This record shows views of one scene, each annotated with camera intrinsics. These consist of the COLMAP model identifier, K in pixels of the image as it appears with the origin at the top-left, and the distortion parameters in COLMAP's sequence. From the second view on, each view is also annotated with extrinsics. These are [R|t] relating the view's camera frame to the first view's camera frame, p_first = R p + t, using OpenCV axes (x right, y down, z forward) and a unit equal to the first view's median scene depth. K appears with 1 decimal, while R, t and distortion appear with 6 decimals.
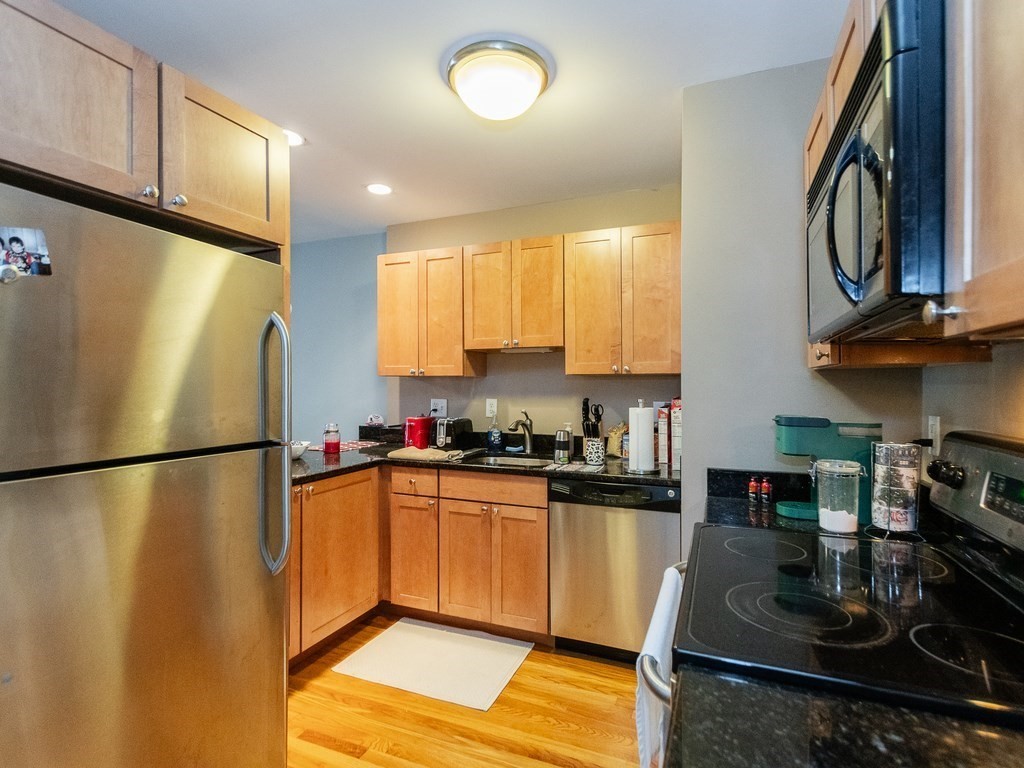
lens RADIAL K [[505.6, 0, 515.4], [0, 505.6, 382.7], [0, 0, 1]] dist [0.003584, 0.000133]
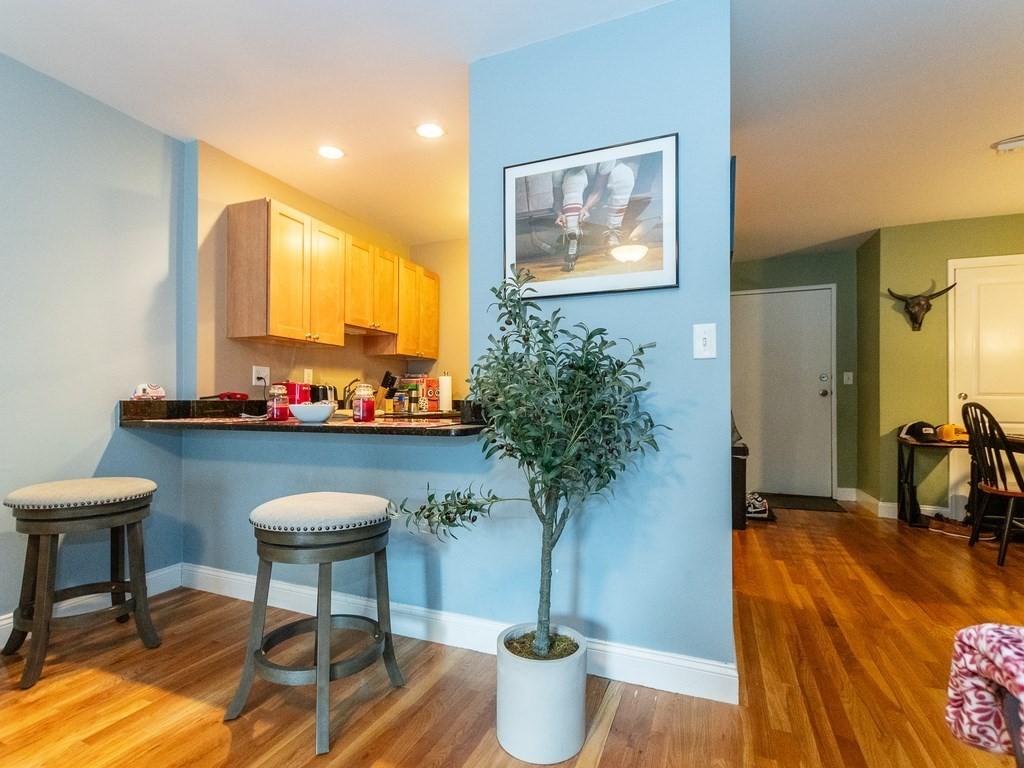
lens RADIAL K [[503.1, 0, 512.9], [0, 503.1, 396.8], [0, 0, 1]] dist [0.009675, -0.000270]
pose [[-0.010272, 0.006853, 0.999924, -1.351180], [-0.001715, 0.999975, -0.006871, 0.117151], [-0.999946, -0.001785, -0.010260, 0.700394]]
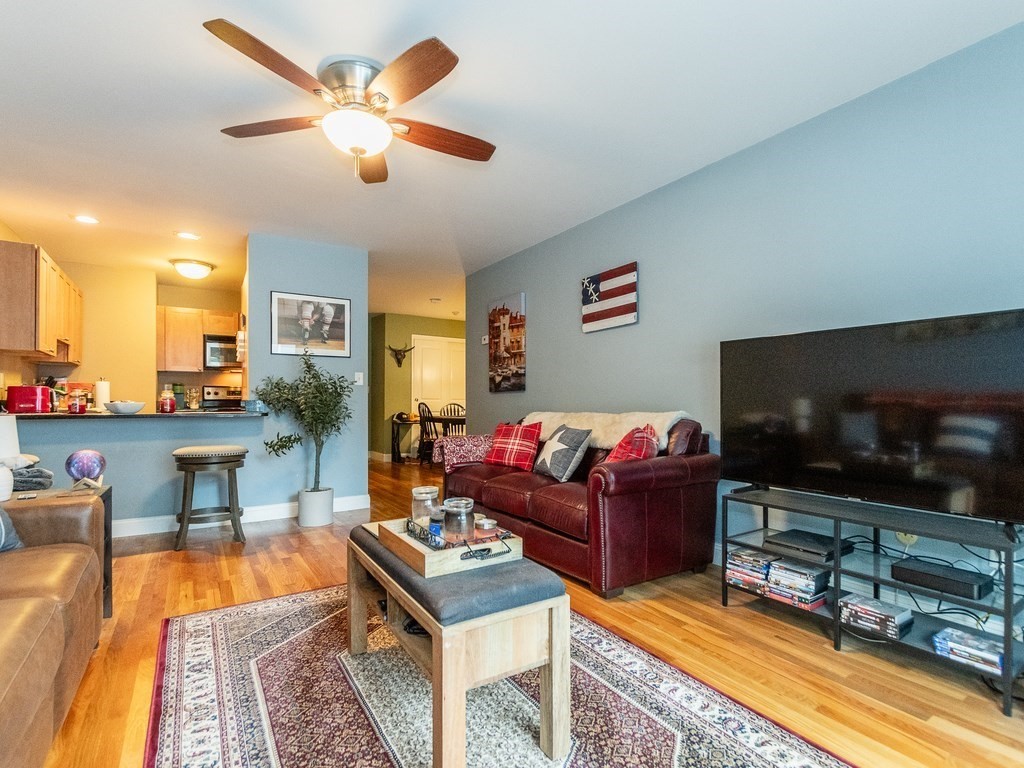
lens RADIAL K [[503.1, 0, 512.9], [0, 503.1, 396.8], [0, 0, 1]] dist [0.009675, -0.000270]
pose [[-0.820758, 0.009232, 0.571201, -2.143847], [0.000992, 0.999891, -0.014735, 0.130810], [-0.571275, -0.011527, -0.820678, 1.577057]]
